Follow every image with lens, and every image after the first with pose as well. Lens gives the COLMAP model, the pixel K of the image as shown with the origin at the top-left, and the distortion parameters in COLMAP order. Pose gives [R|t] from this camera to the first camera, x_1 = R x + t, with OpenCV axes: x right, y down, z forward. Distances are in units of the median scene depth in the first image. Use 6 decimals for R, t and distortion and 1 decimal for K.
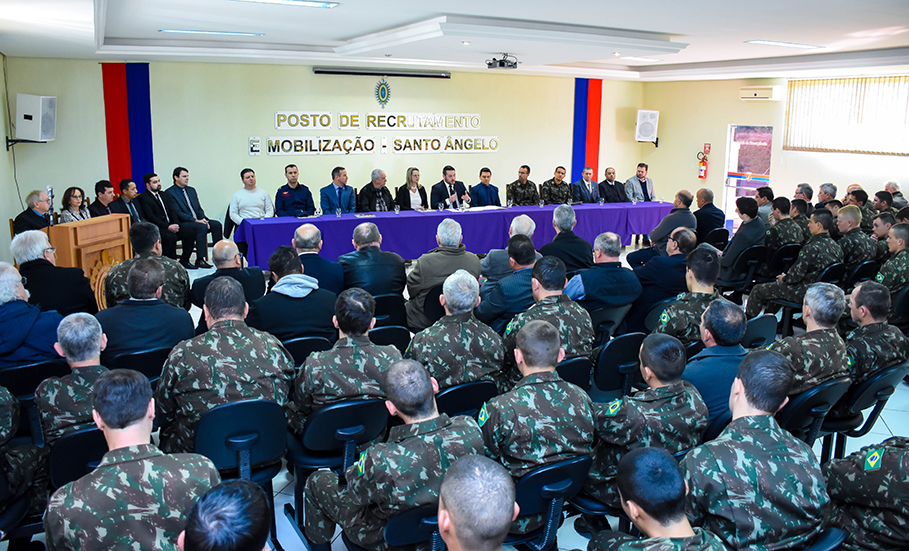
lens RADIAL K [[730.8, 0, 460.9], [0, 730.8, 253.6], [0, 0, 1]] dist [-0.099594, 0.052264]
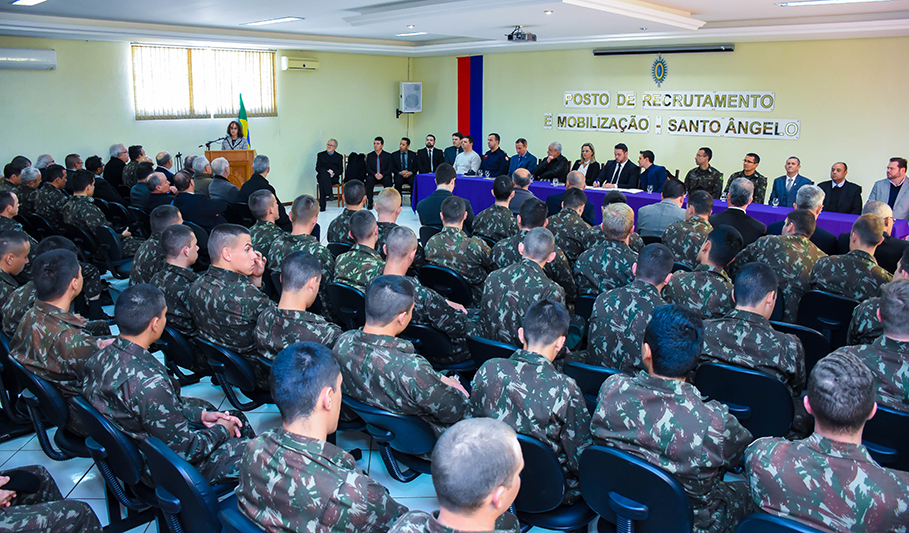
lens RADIAL K [[749.9, 0, 451.5], [0, 749.9, 273.4], [0, 0, 1]] dist [-0.104912, 0.055206]
pose [[0.376863, 0.194437, -0.905632, 0.745526], [-0.167953, 0.975857, 0.139623, -0.048413], [0.910915, 0.099485, 0.400420, 0.381165]]
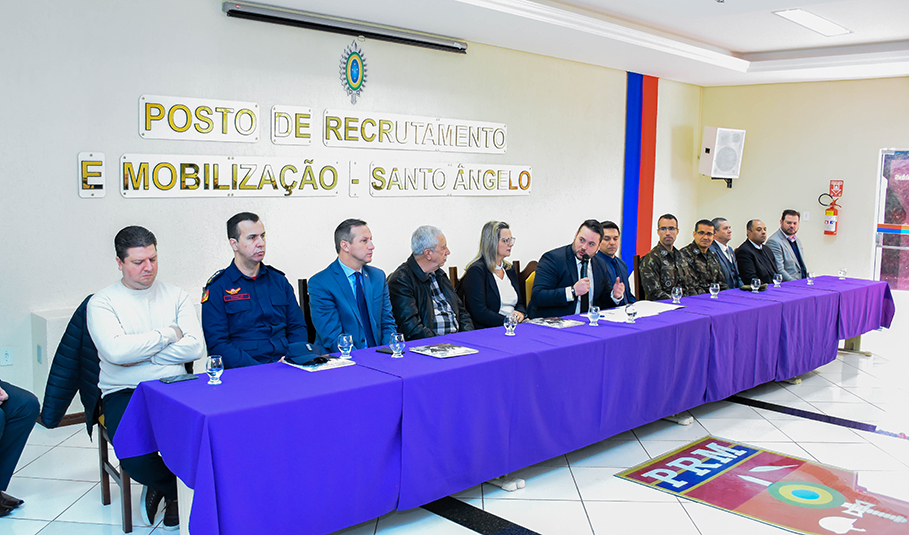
lens RADIAL K [[833.7, 0, 457.8], [0, 833.7, 267.8], [0, 0, 1]] dist [-0.104294, 0.000000]
pose [[0.952976, -0.028798, 0.301675, -0.214590], [0.049823, 0.996817, -0.062234, -0.052720], [-0.298923, 0.074338, 0.951377, 0.467069]]
